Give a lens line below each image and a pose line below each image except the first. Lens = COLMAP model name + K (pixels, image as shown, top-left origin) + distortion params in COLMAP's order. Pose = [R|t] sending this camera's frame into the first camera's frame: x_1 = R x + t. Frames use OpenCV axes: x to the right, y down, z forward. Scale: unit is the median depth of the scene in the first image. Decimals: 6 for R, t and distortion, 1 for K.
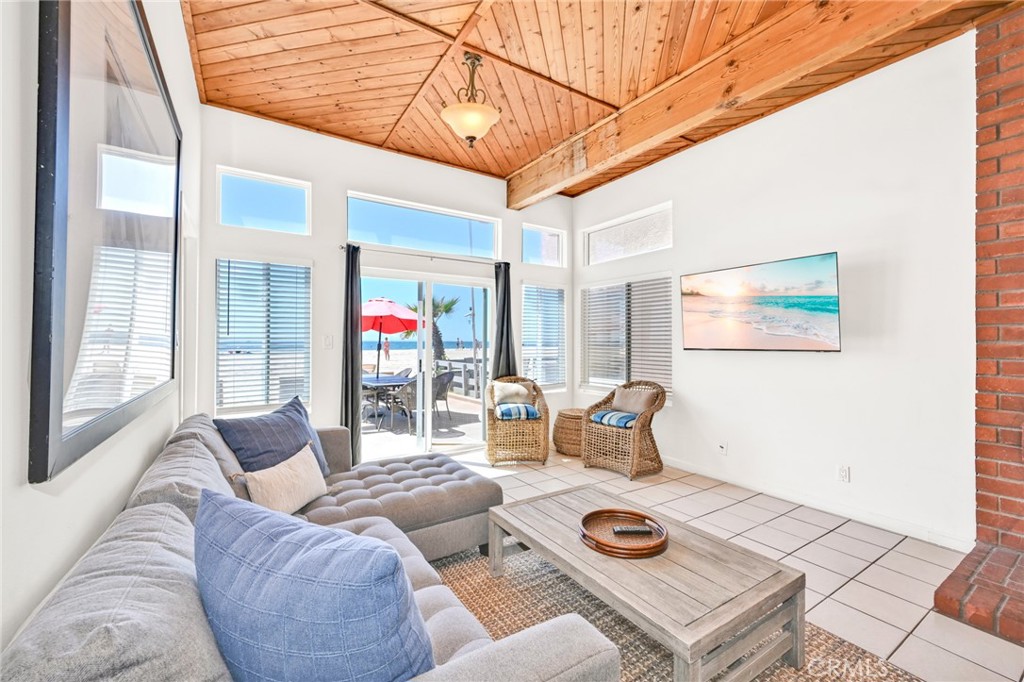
lens RADIAL K [[423.4, 0, 512.0], [0, 423.4, 341.0], [0, 0, 1]] dist [-0.005229, -0.000313]
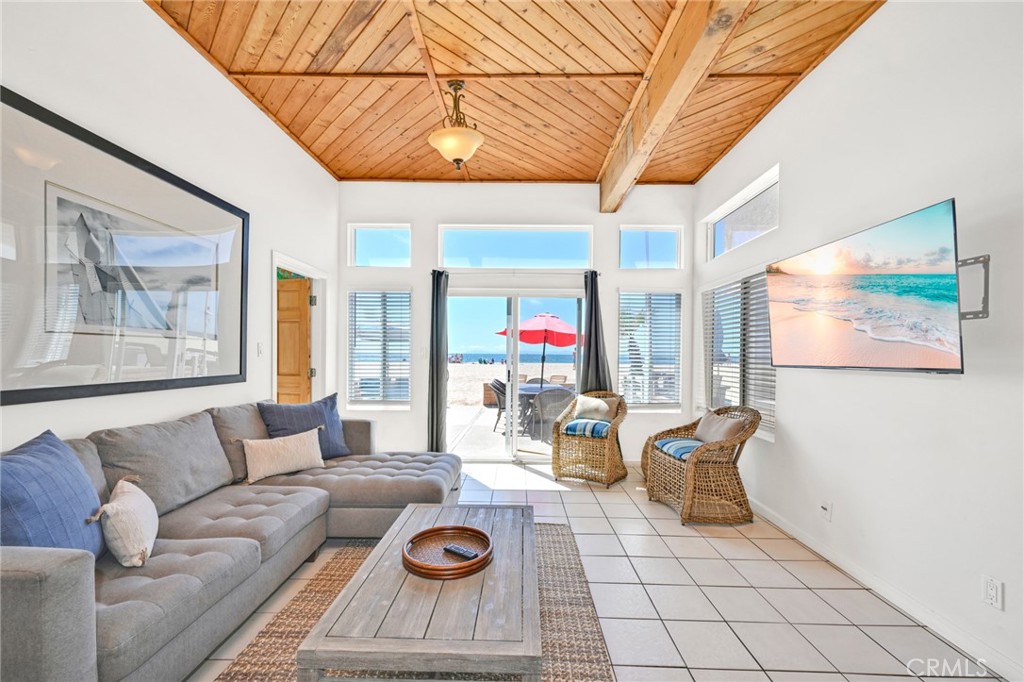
lens RADIAL K [[420.5, 0, 517.2], [0, 420.5, 356.9], [0, 0, 1]] dist [-0.003525, -0.000117]
pose [[0.827162, 0.009107, -0.561890, 0.461518], [-0.007663, 0.999959, 0.004926, 0.006166], [0.561912, 0.000231, 0.827197, 0.155486]]
